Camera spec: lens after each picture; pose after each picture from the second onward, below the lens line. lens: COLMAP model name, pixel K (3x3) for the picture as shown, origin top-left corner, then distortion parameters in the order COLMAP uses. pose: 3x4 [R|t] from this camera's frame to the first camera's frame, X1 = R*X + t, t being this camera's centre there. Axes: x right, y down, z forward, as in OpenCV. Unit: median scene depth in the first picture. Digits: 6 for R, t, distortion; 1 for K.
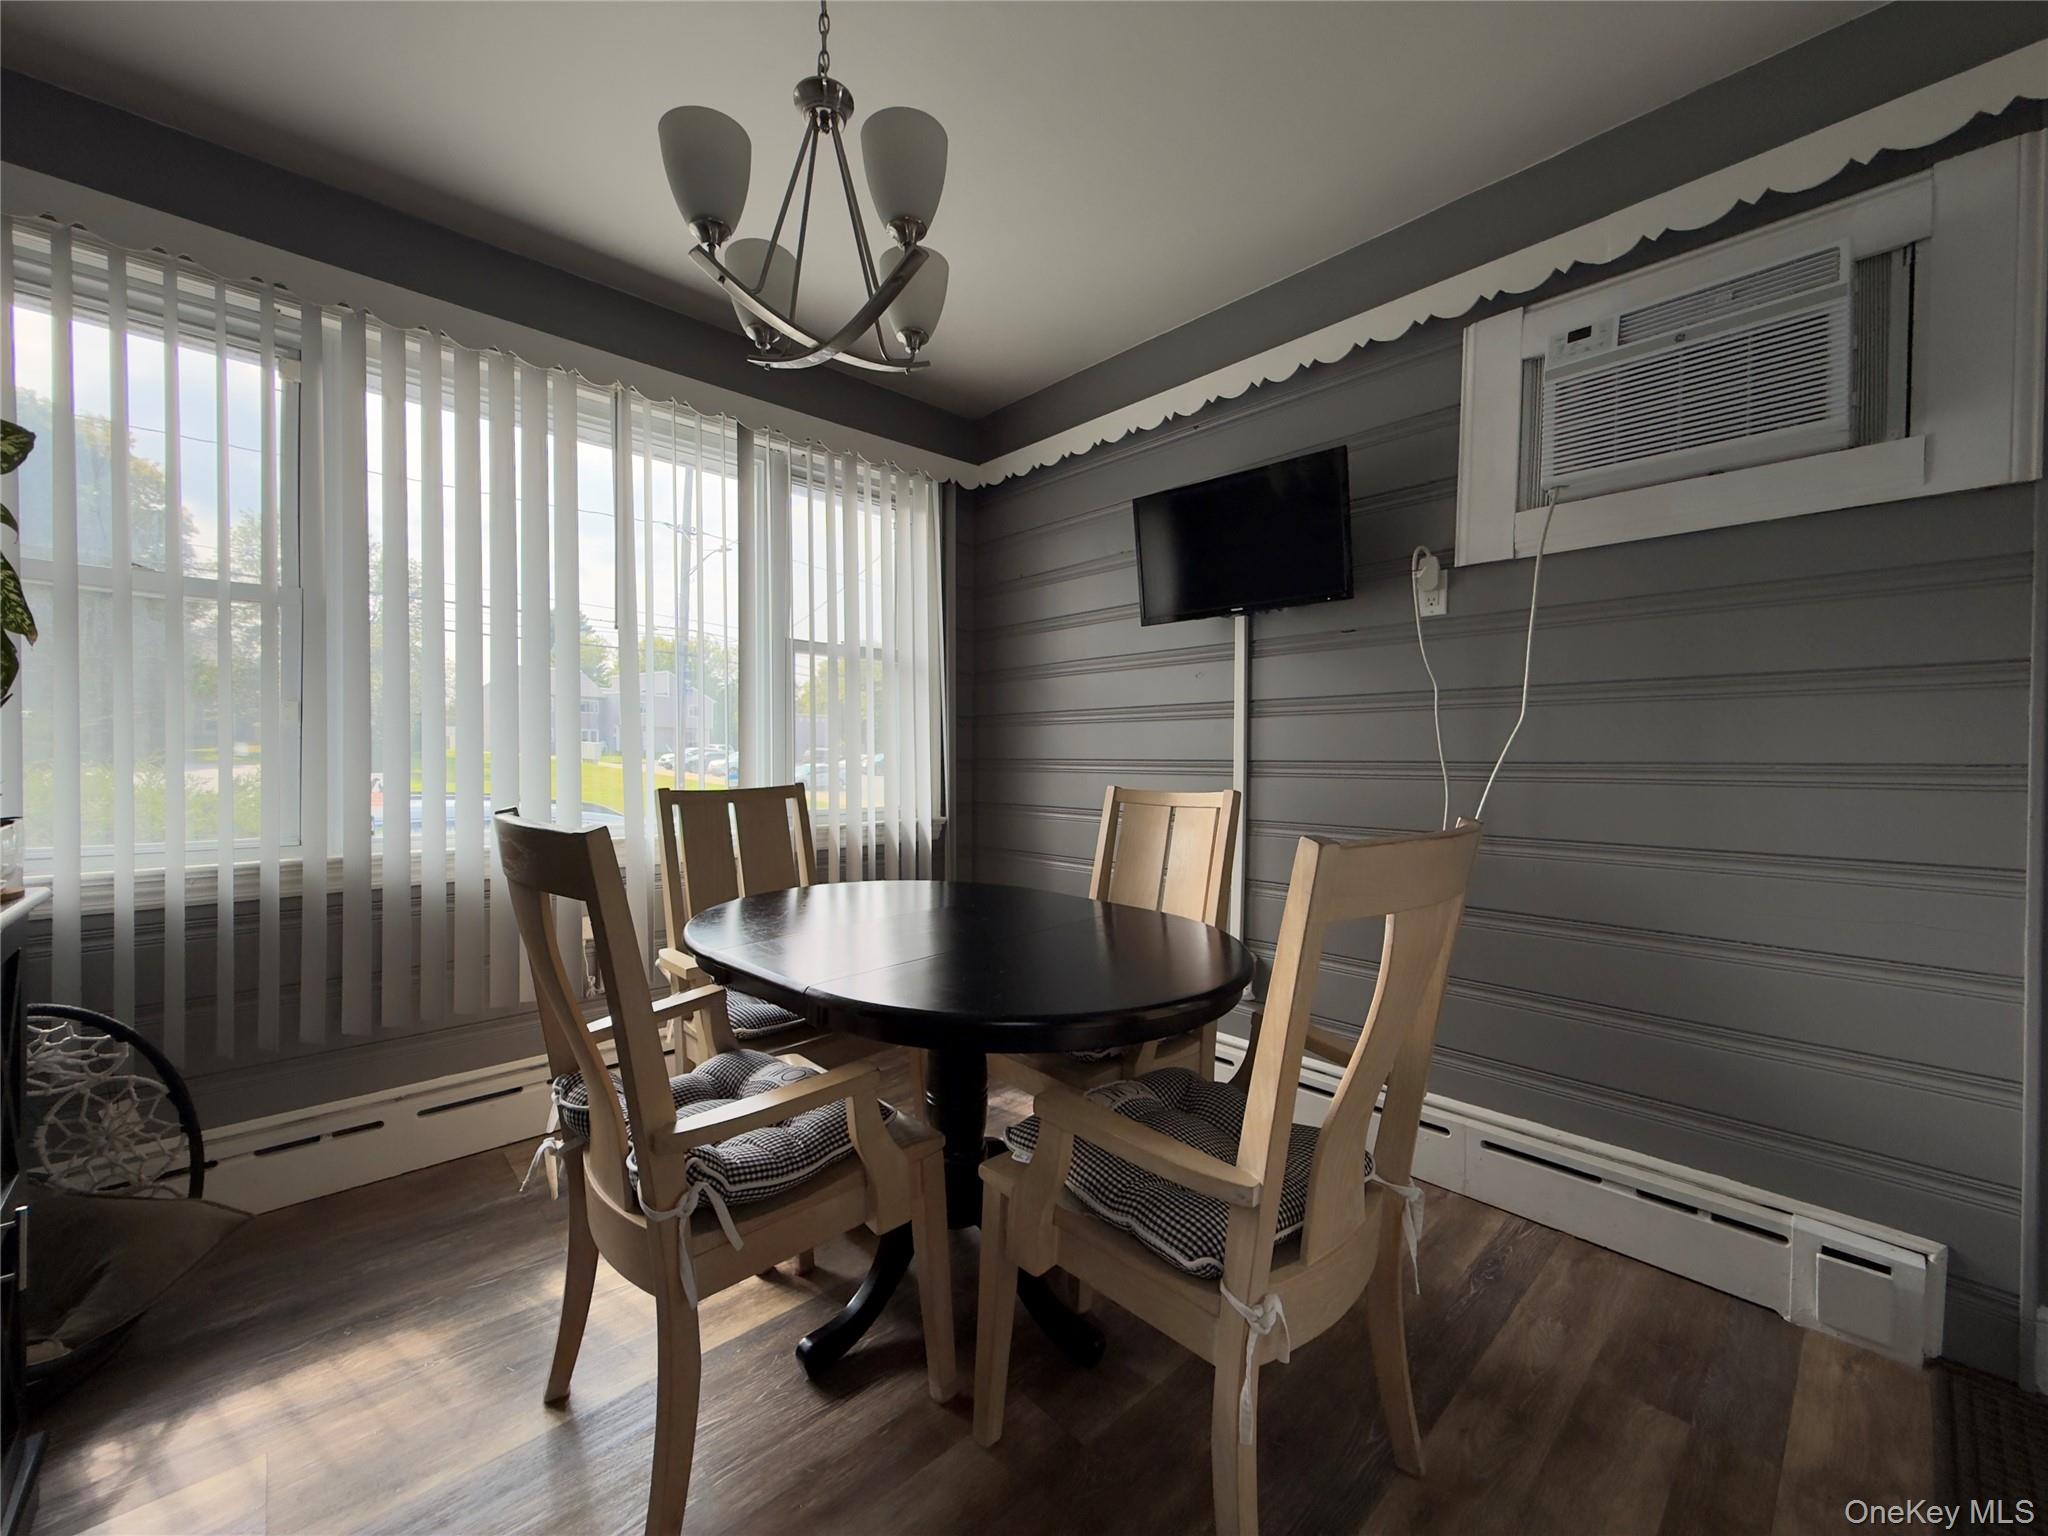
lens RADIAL K [[816.3, 0, 1019.3], [0, 816.3, 766.0], [0, 0, 1]] dist [0.001928, -0.000026]
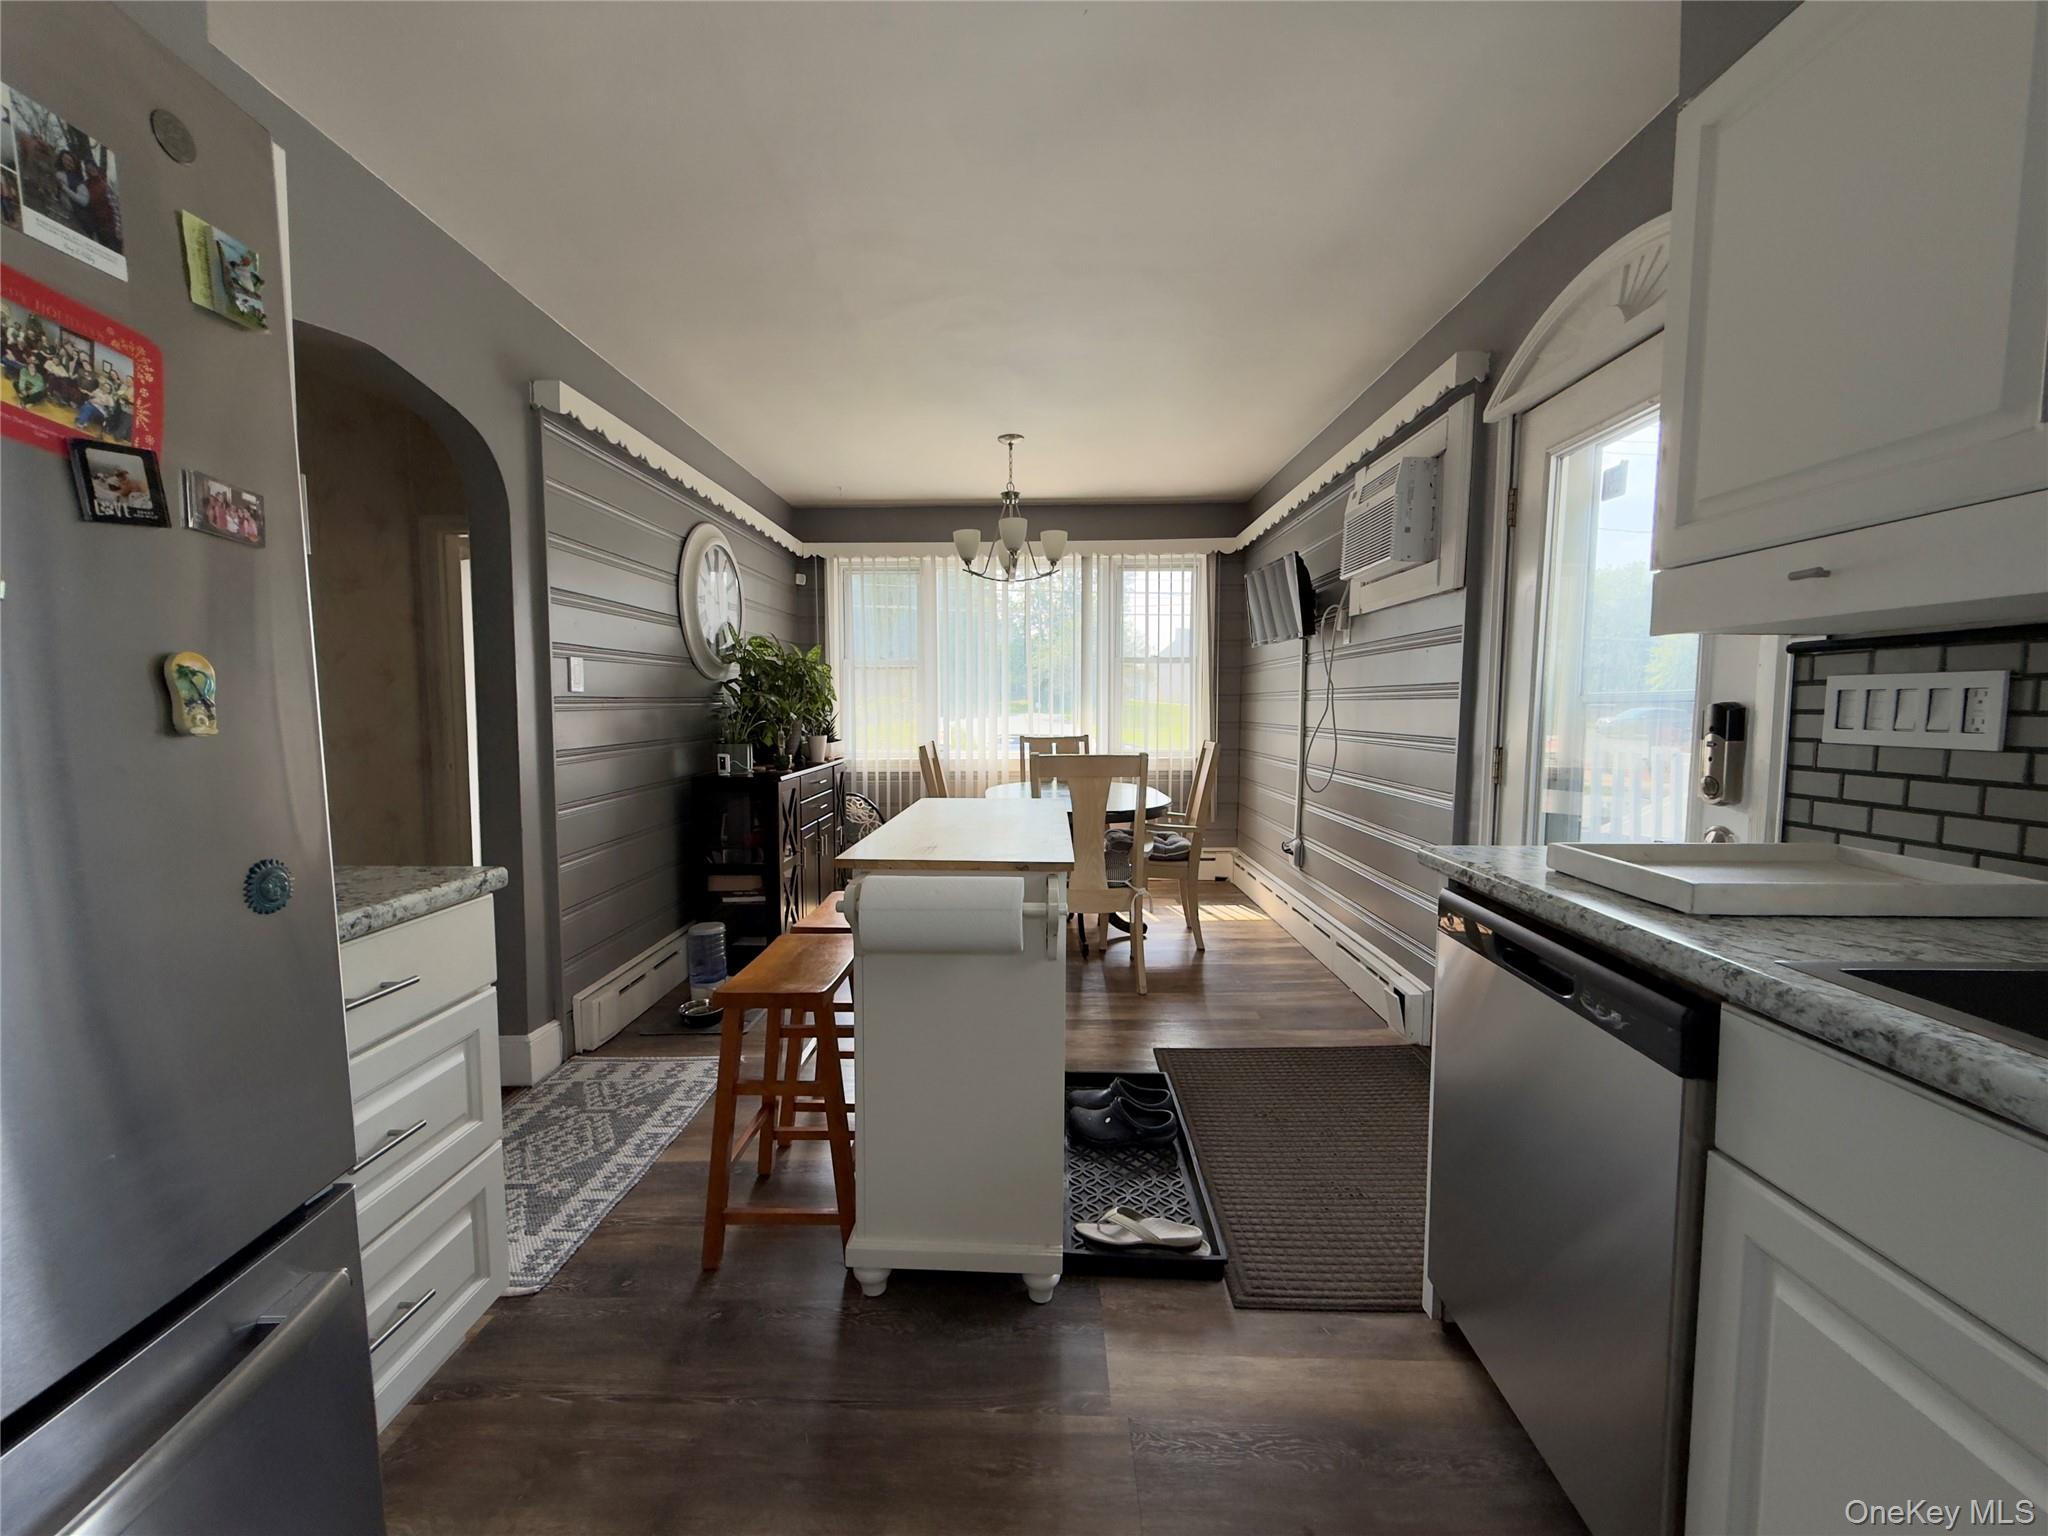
lens RADIAL K [[816.3, 0, 1020.1], [0, 816.3, 768.4], [0, 0, 1]] dist [0.001928, -0.000026]
pose [[0.732459, 0.047007, -0.679187, 1.093710], [-0.002283, 0.997777, 0.066595, -0.032706], [0.680808, -0.047227, 0.730938, -0.693384]]
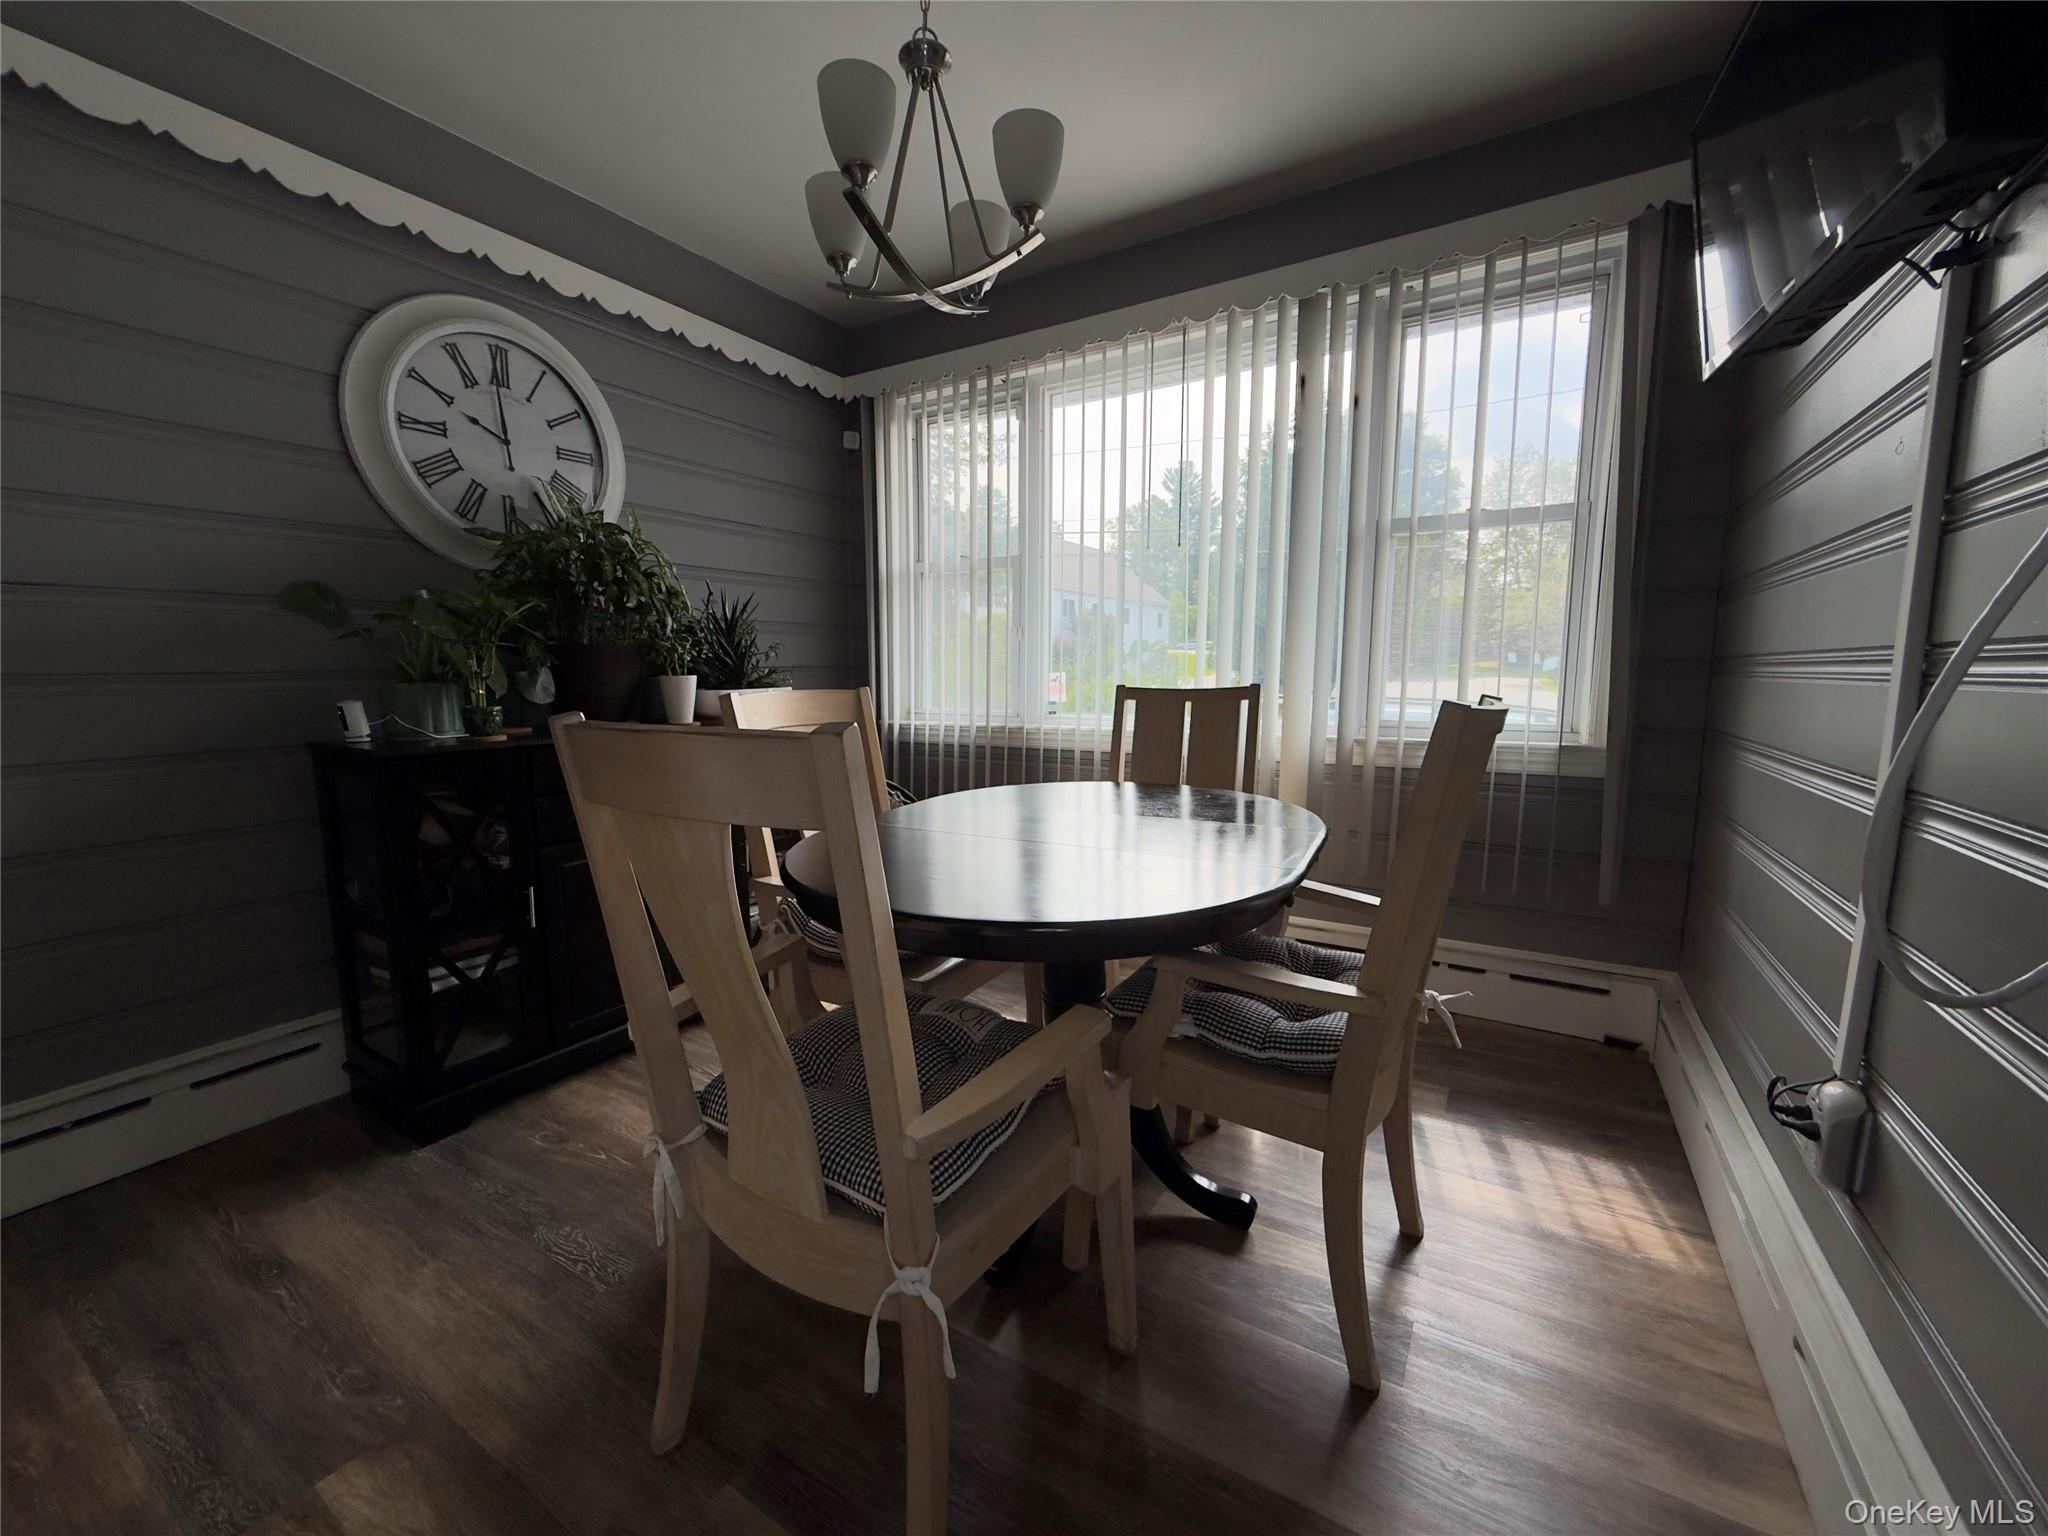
lens RADIAL K [[816.3, 0, 1015.2], [0, 816.3, 775.3], [0, 0, 1]] dist [0.001928, -0.000026]
pose [[0.285603, 0.116003, -0.951301, 0.602169], [-0.005776, 0.992837, 0.119334, 0.015860], [0.958331, -0.028587, 0.284227, 0.475716]]
